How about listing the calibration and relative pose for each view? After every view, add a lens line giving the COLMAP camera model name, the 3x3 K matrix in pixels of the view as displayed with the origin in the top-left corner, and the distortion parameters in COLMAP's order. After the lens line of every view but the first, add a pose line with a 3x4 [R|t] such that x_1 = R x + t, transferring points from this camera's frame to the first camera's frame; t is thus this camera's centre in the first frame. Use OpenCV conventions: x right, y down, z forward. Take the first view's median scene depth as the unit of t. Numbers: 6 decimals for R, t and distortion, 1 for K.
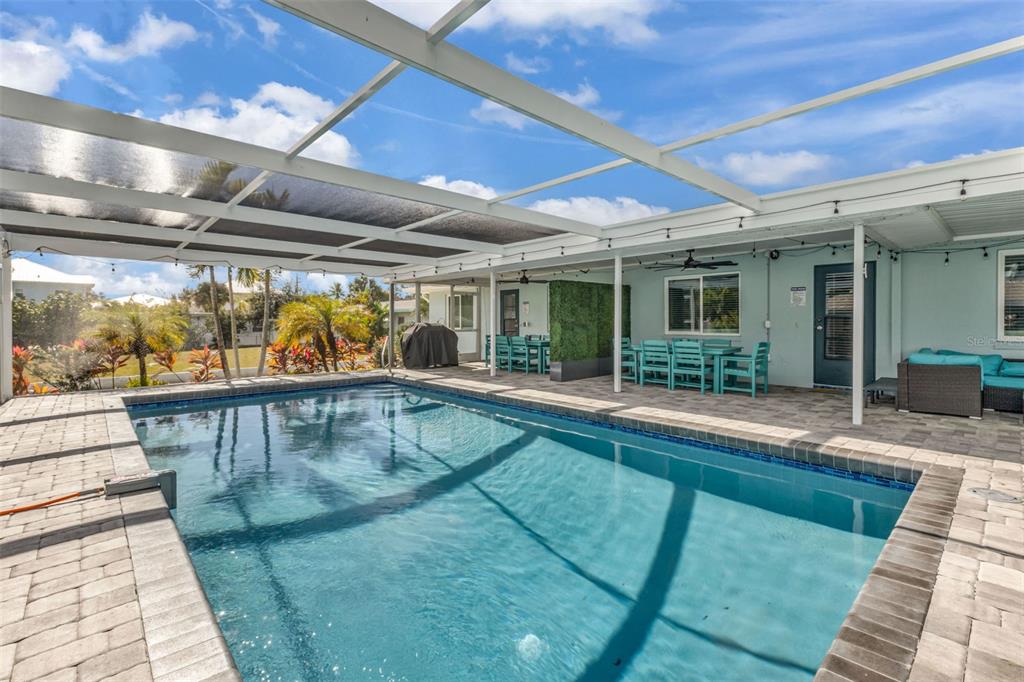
lens RADIAL K [[449.1, 0, 517.3], [0, 449.1, 326.0], [0, 0, 1]] dist [0.004618, 0.000658]
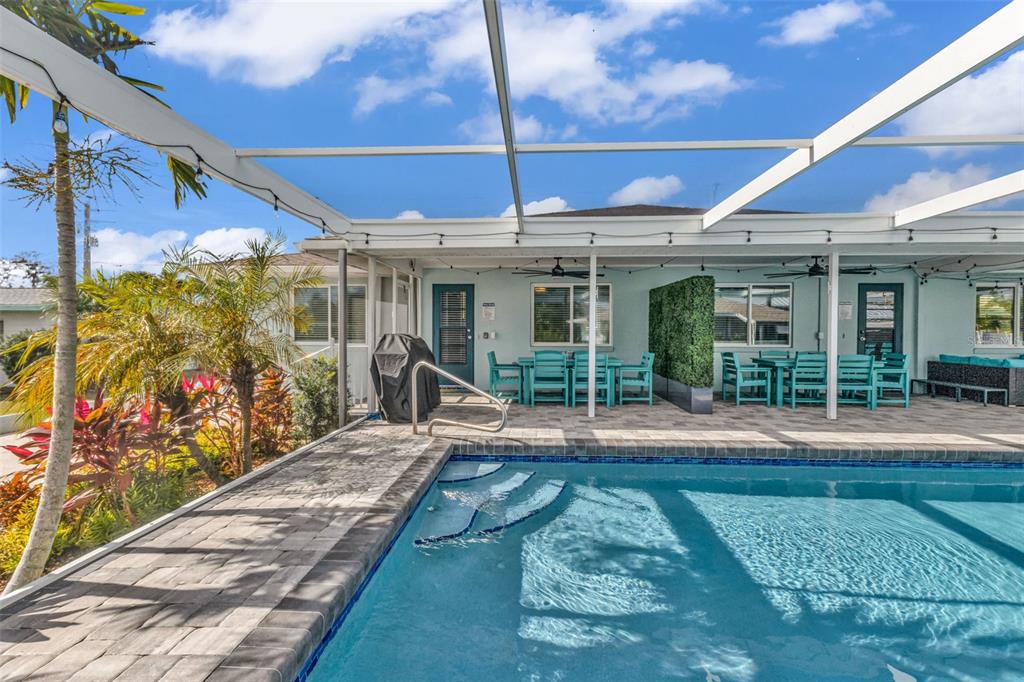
lens RADIAL K [[449.1, 0, 517.3], [0, 449.1, 326.0], [0, 0, 1]] dist [0.004618, 0.000658]
pose [[0.710274, 0.011540, 0.703830, -0.663035], [0.003440, 0.999797, -0.019864, -0.006467], [-0.703917, 0.016530, 0.710090, 0.717666]]
